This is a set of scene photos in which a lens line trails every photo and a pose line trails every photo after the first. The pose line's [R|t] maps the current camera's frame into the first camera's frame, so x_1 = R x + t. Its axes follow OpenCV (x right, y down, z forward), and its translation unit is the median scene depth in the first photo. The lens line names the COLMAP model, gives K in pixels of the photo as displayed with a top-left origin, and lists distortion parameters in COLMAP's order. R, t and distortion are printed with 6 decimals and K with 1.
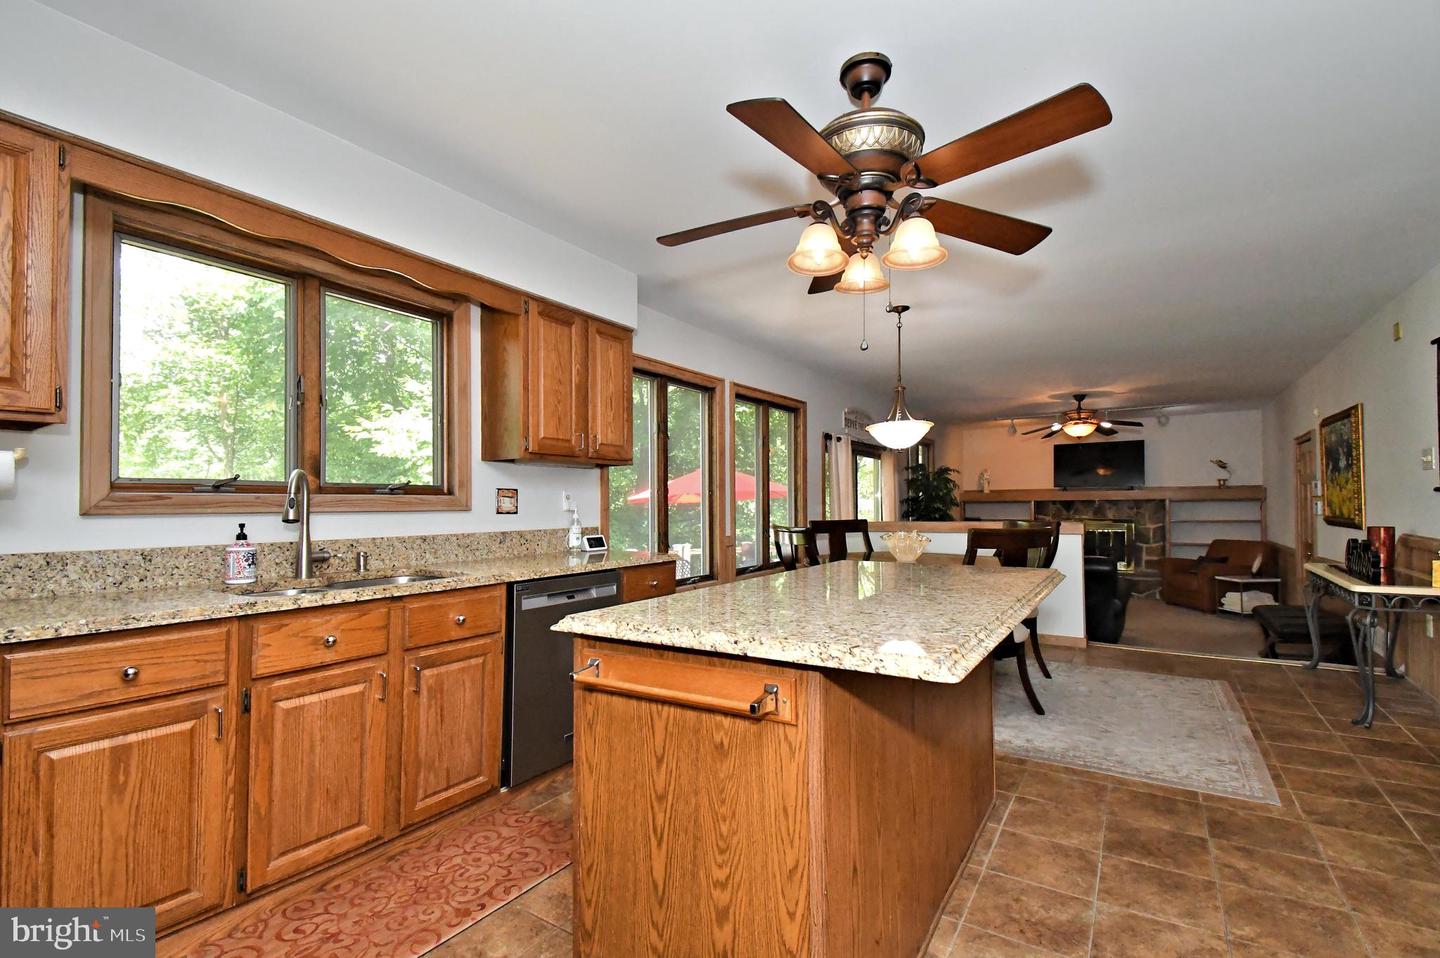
lens RADIAL K [[654.9, 0, 733.9], [0, 654.9, 499.7], [0, 0, 1]] dist [-0.001018, -0.001568]
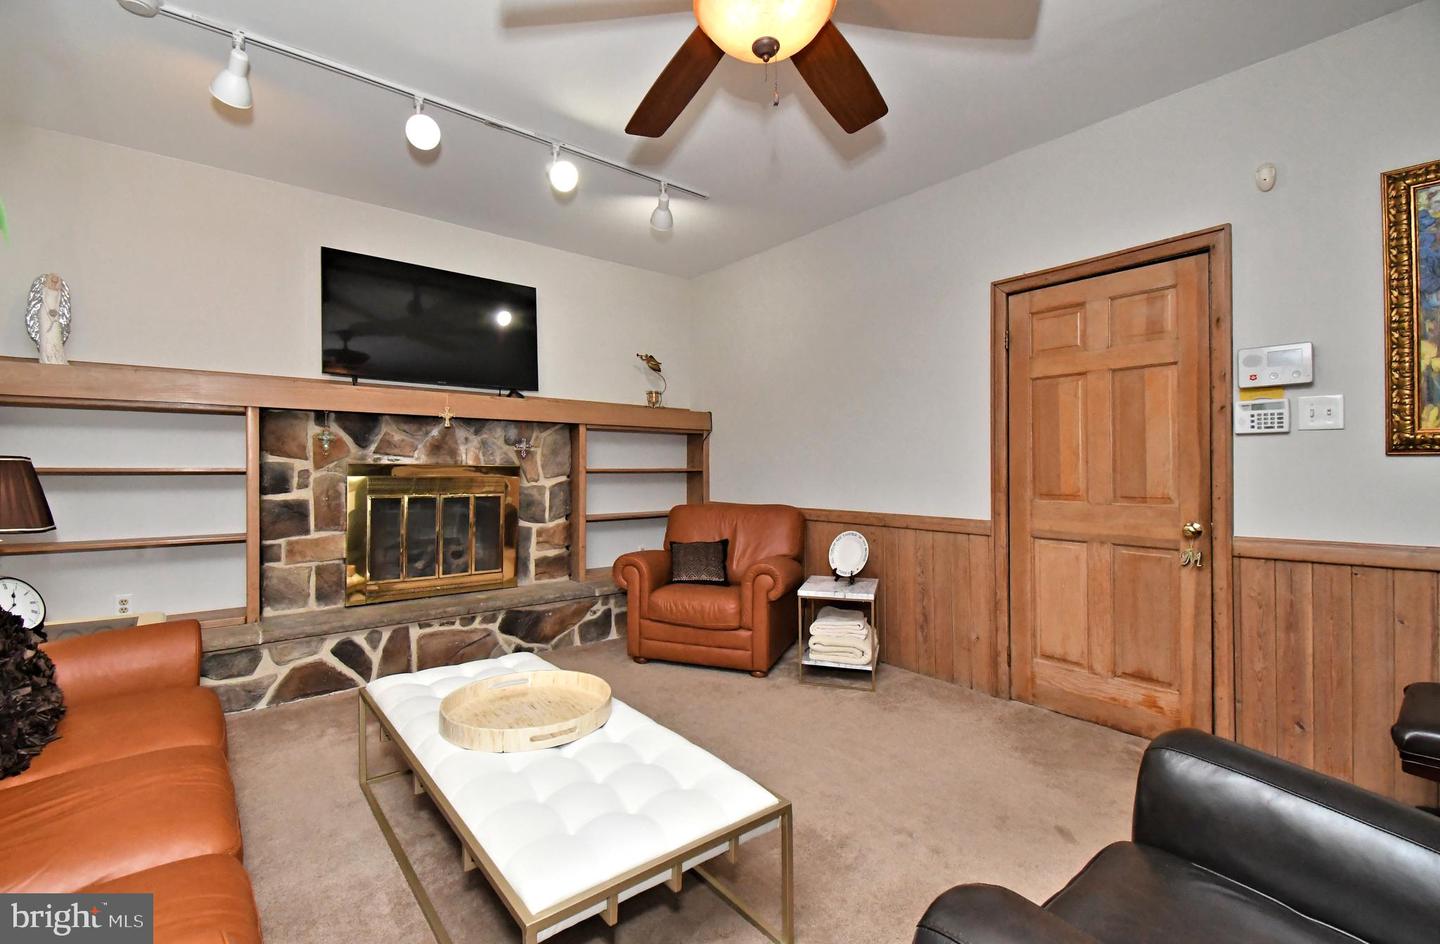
lens RADIAL K [[628.0, 0, 716.0], [0, 628.0, 471.1], [0, 0, 1]] dist [0.006962, -0.002935]
pose [[0.341676, 0.012833, 0.939730, 0.271692], [-0.005785, 0.999917, -0.011552, 0.036993], [-0.939800, -0.001490, 0.341722, 0.742332]]
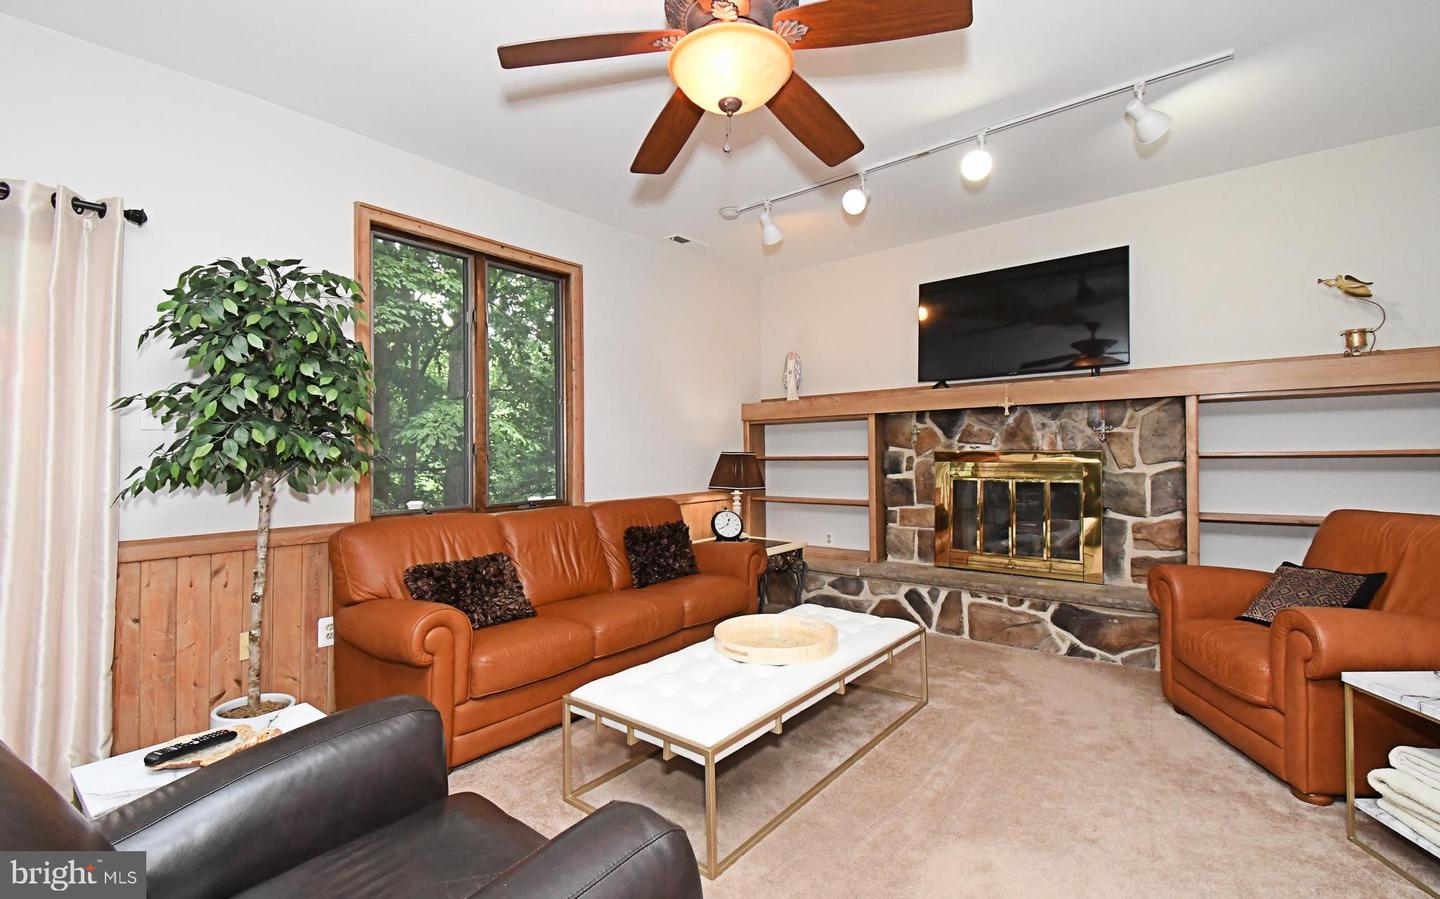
lens RADIAL K [[618.3, 0, 712.0], [0, 618.3, 446.0], [0, 0, 1]] dist [-0.022354, -0.000649]
pose [[0.986771, 0.002869, -0.162097, 0.445604], [-0.005162, 0.999892, -0.013729, 0.033037], [0.162040, 0.014384, 0.986679, 0.608955]]
